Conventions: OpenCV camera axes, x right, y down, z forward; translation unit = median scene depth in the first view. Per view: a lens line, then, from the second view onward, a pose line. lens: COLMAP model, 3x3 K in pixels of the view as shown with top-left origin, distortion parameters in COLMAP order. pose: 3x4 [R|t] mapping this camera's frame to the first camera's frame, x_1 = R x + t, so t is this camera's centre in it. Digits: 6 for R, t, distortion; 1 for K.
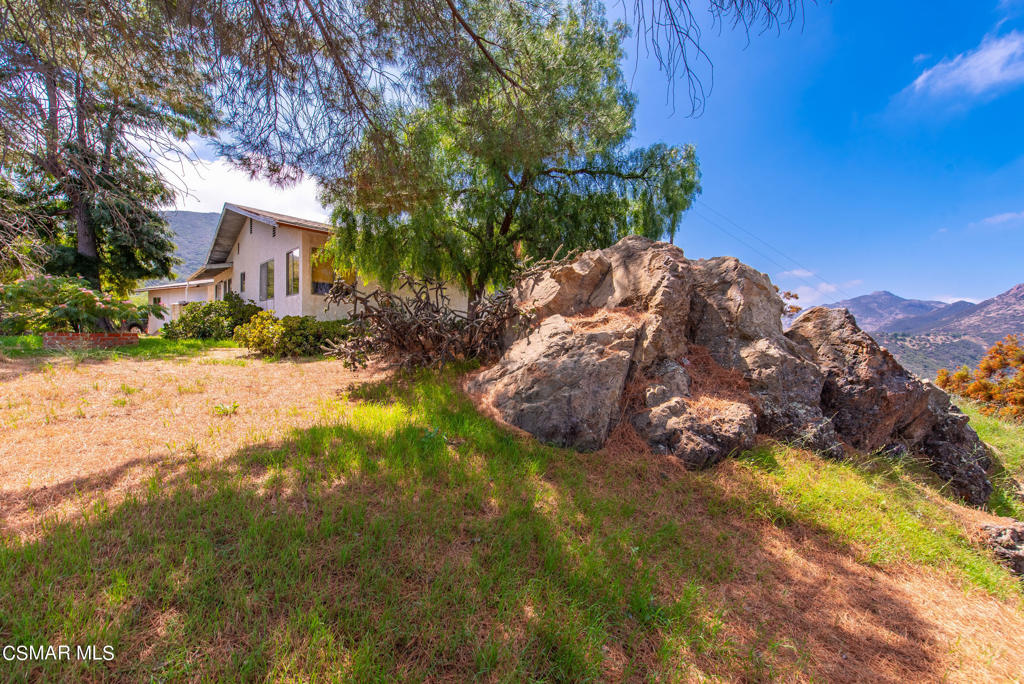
lens RADIAL K [[406.6, 0, 515.8], [0, 406.6, 345.8], [0, 0, 1]] dist [0.018566, -0.005831]
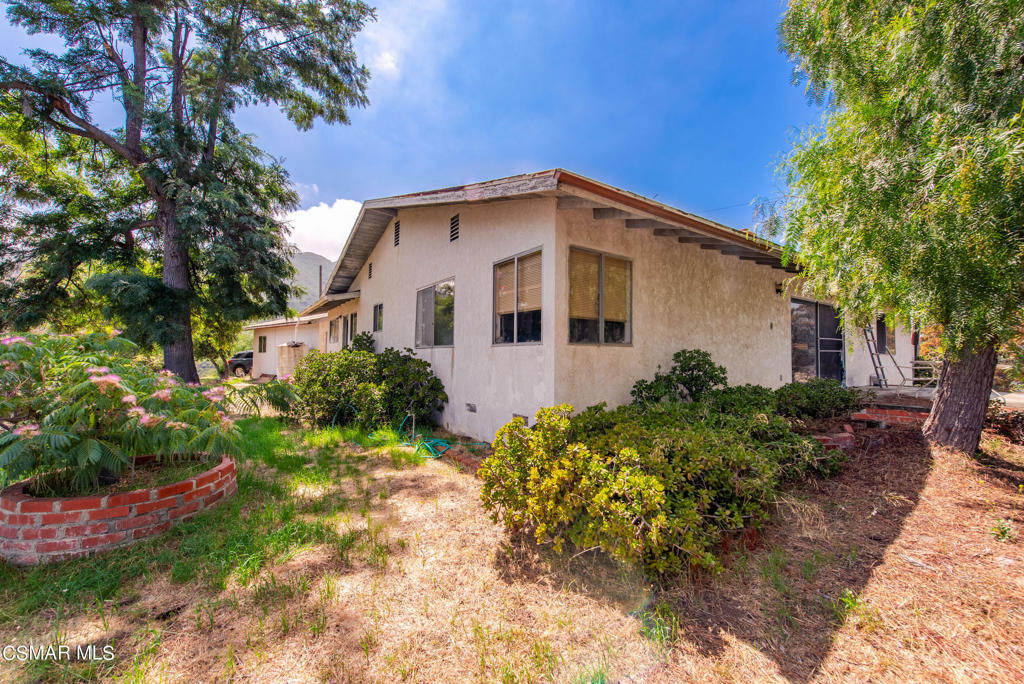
lens RADIAL K [[412.2, 0, 526.0], [0, 412.2, 334.3], [0, 0, 1]] dist [0.014562, -0.006174]
pose [[0.989481, -0.026970, -0.142128, -0.384198], [0.015264, 0.996448, -0.082814, -0.079126], [0.143857, 0.079773, 0.986378, 0.419853]]
